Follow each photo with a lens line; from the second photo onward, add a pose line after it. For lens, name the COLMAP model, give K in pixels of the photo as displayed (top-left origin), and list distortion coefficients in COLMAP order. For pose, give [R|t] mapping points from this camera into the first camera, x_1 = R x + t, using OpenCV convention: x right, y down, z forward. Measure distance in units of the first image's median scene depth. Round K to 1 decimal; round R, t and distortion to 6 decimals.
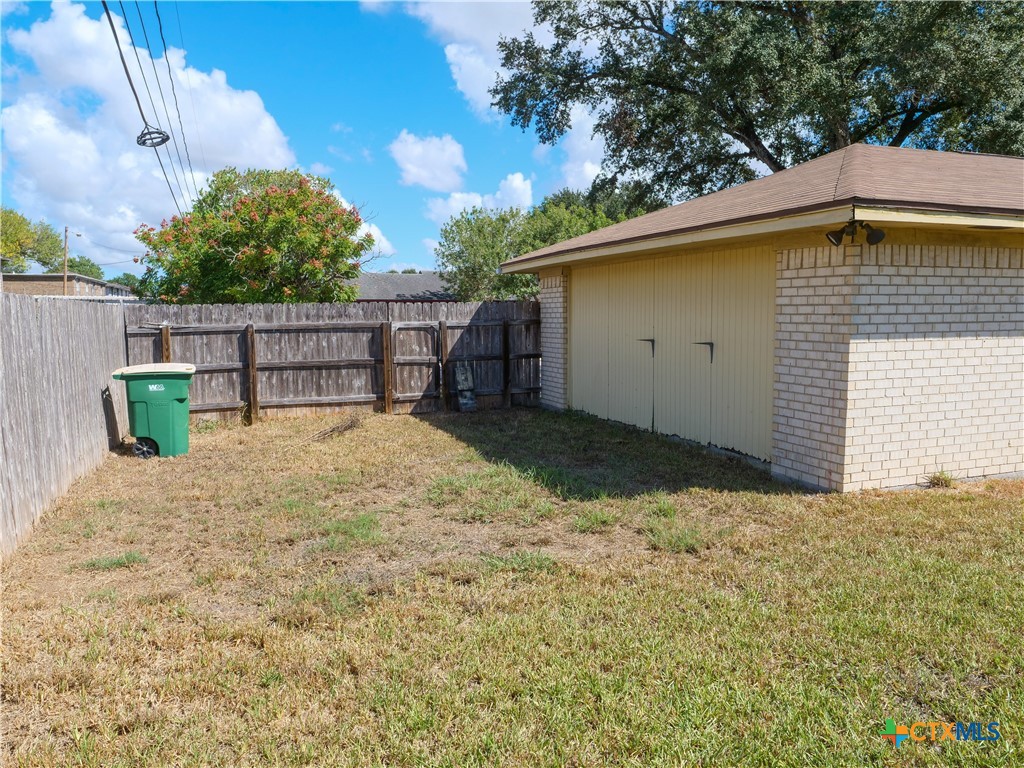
lens RADIAL K [[739.4, 0, 507.0], [0, 739.4, 384.2], [0, 0, 1]] dist [-0.018608, 0.000589]
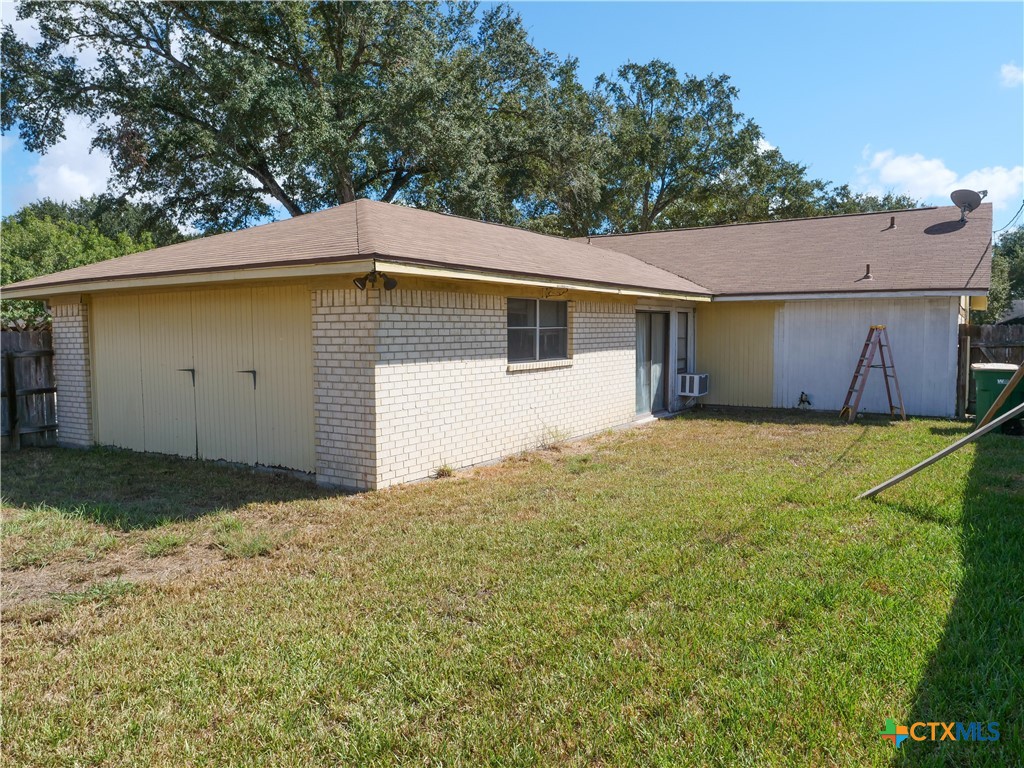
lens RADIAL K [[739.4, 0, 507.0], [0, 739.4, 384.2], [0, 0, 1]] dist [-0.018608, 0.000589]
pose [[0.802775, -0.041280, 0.594852, -0.069025], [0.061391, 0.998021, -0.013591, 0.001313], [-0.593114, 0.047429, 0.803721, -0.091623]]
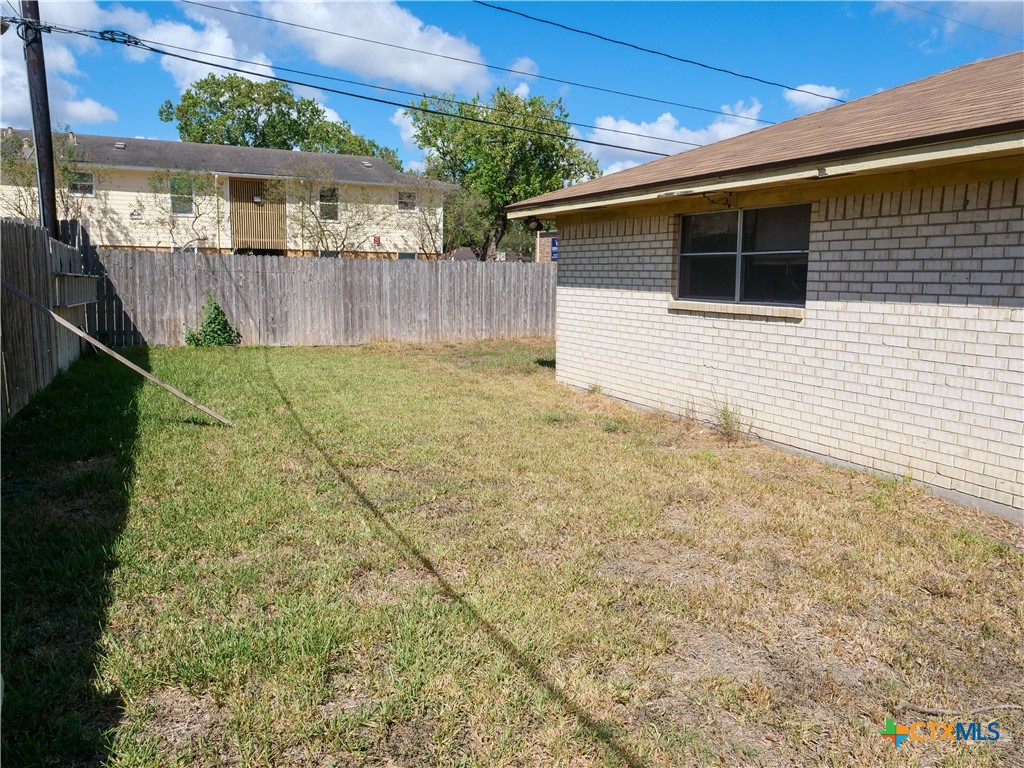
lens RADIAL K [[726.5, 0, 500.8], [0, 726.5, 382.0], [0, 0, 1]] dist [-0.013198, 0.002758]
pose [[0.100277, 0.166333, -0.980958, 1.476649], [-0.088354, 0.983521, 0.157736, -0.067599], [0.991029, 0.070854, 0.113321, 0.509265]]
